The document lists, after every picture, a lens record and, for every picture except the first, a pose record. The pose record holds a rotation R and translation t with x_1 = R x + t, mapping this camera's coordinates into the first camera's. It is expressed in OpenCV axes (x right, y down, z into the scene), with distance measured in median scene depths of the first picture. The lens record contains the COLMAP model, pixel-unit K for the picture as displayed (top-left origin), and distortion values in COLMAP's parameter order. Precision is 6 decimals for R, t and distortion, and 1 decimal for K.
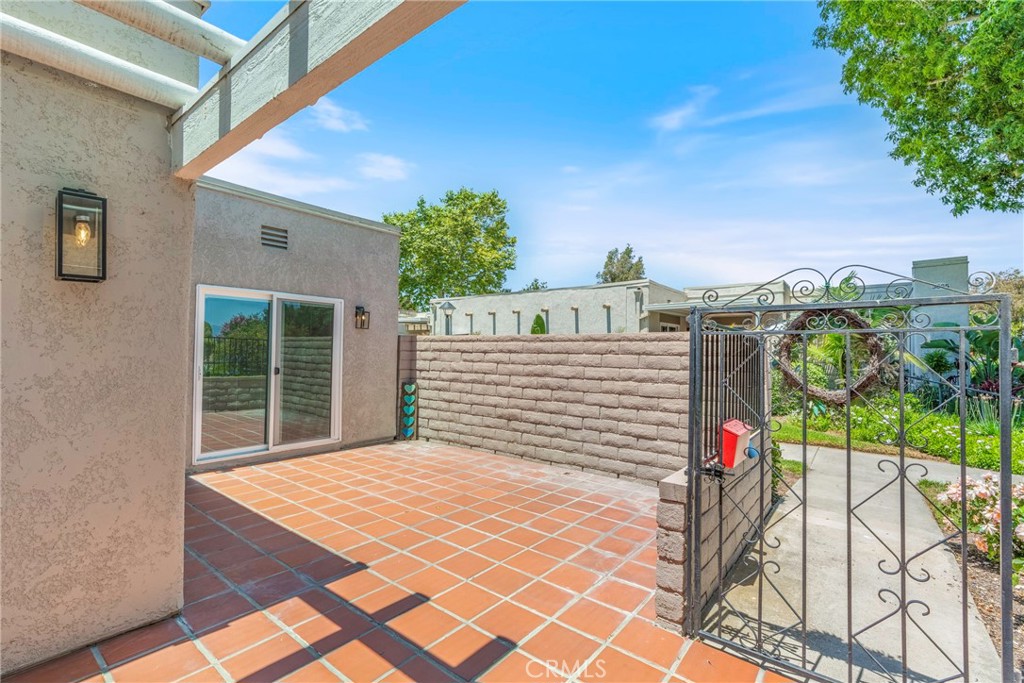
lens RADIAL K [[459.2, 0, 512.7], [0, 459.2, 341.0], [0, 0, 1]] dist [-0.005724, 0.000377]
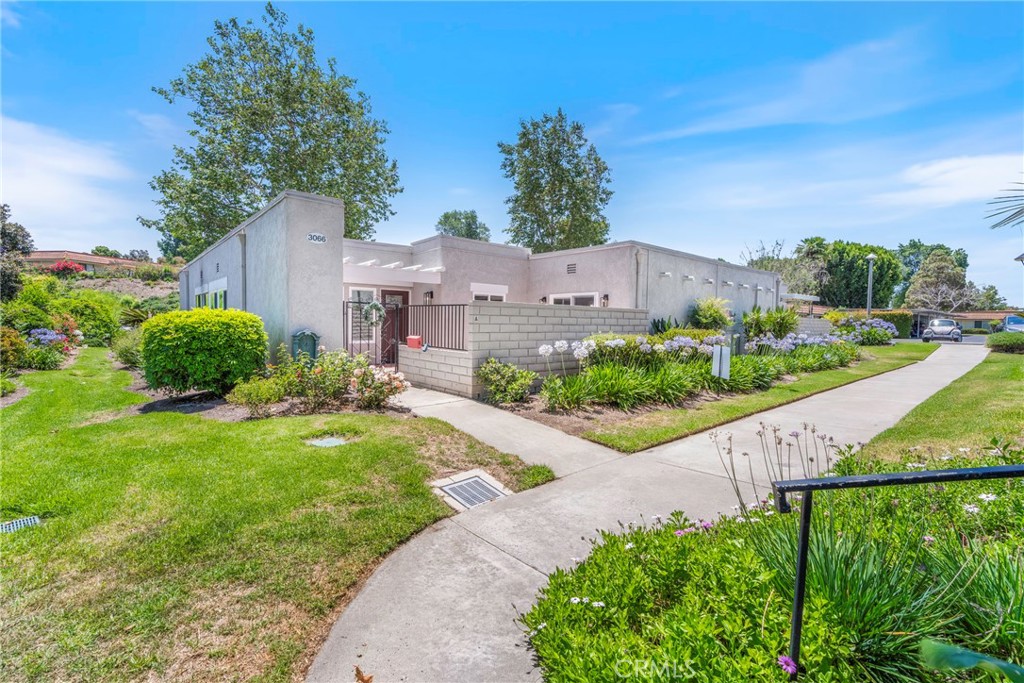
lens RADIAL K [[460.0, 0, 511.0], [0, 460.0, 341.8], [0, 0, 1]] dist [-0.006141, -0.000016]
pose [[-0.185265, 0.025199, -0.982365, 2.046084], [0.005166, 0.999682, 0.024668, 0.085892], [0.982675, -0.000505, -0.185337, 1.320963]]
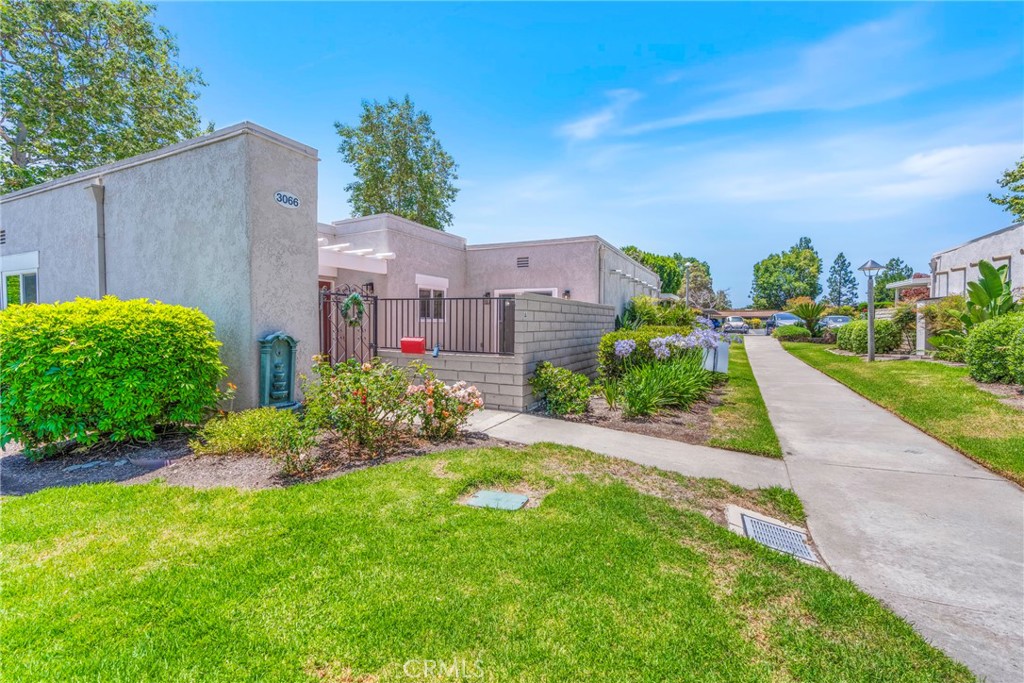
lens RADIAL K [[459.2, 0, 512.7], [0, 459.2, 341.0], [0, 0, 1]] dist [-0.005724, 0.000377]
pose [[0.213877, 0.024957, -0.976542, 1.773946], [0.019862, 0.999356, 0.029890, 0.078855], [0.976659, -0.025789, 0.213243, 0.588111]]
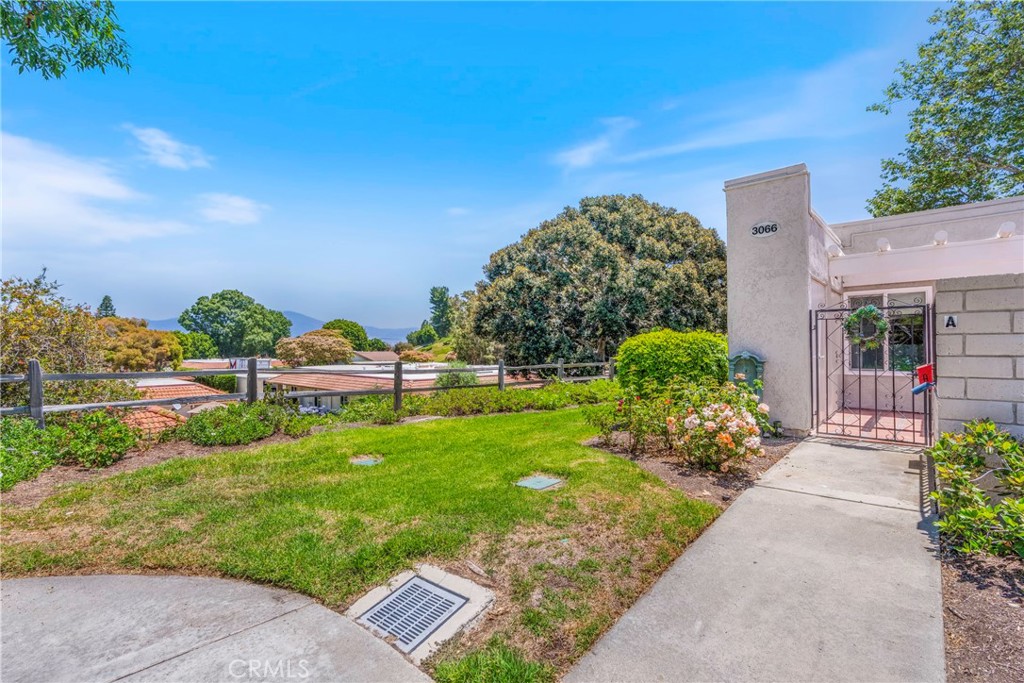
lens RADIAL K [[459.2, 0, 512.7], [0, 459.2, 341.0], [0, 0, 1]] dist [-0.005724, 0.000377]
pose [[-0.997257, -0.011503, 0.073115, 1.074365], [-0.014199, 0.999234, -0.036461, 0.104300], [-0.072640, -0.037399, -0.996657, 1.605207]]
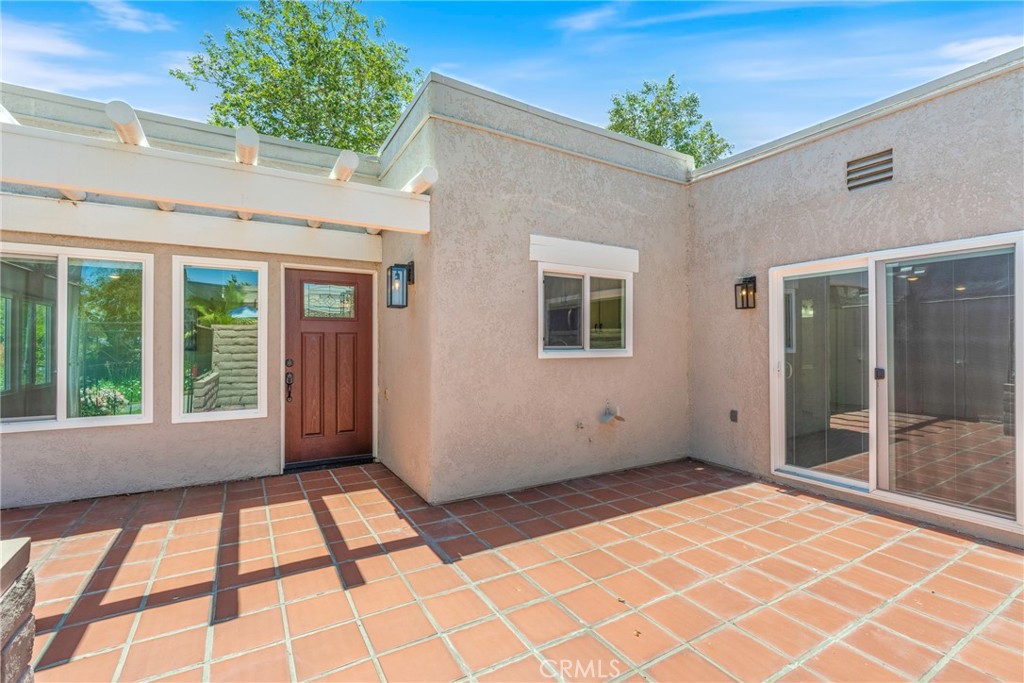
lens RADIAL K [[459.2, 0, 512.7], [0, 459.2, 341.0], [0, 0, 1]] dist [-0.005724, 0.000377]
pose [[-0.356645, -0.021120, -0.934001, 0.318640], [0.015731, 0.999467, -0.028607, 0.034886], [0.934108, -0.024895, -0.356122, 0.879260]]
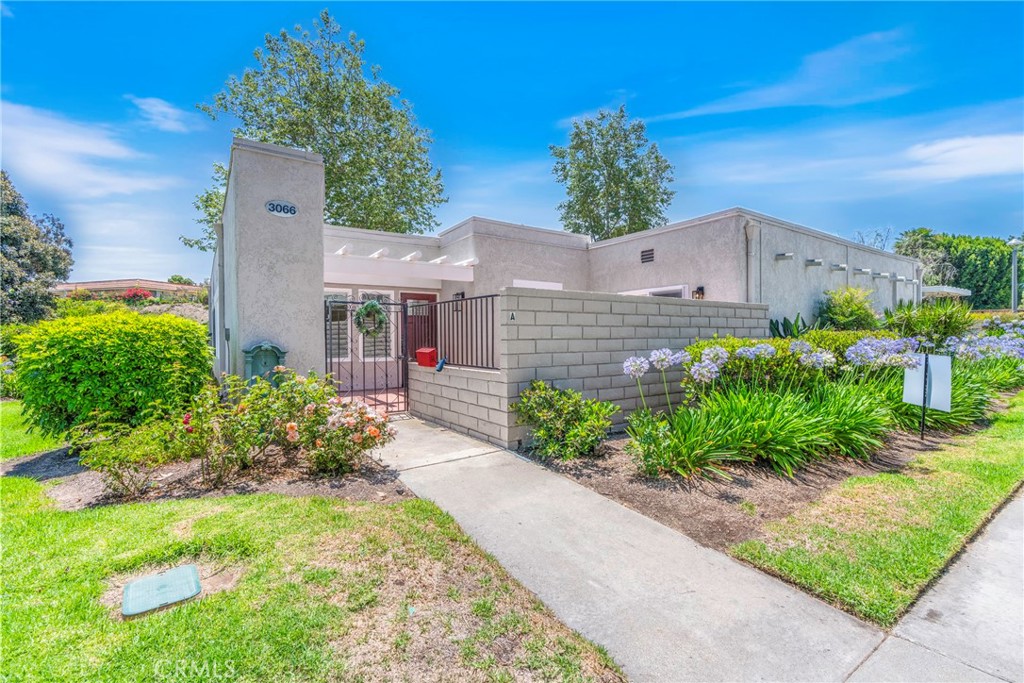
lens RADIAL K [[459.2, 0, 512.7], [0, 459.2, 341.0], [0, 0, 1]] dist [-0.005724, 0.000377]
pose [[-0.296456, -0.006616, -0.955024, 1.424310], [0.026998, 0.999518, -0.015305, 0.110929], [0.954665, -0.030321, -0.296134, 1.192598]]
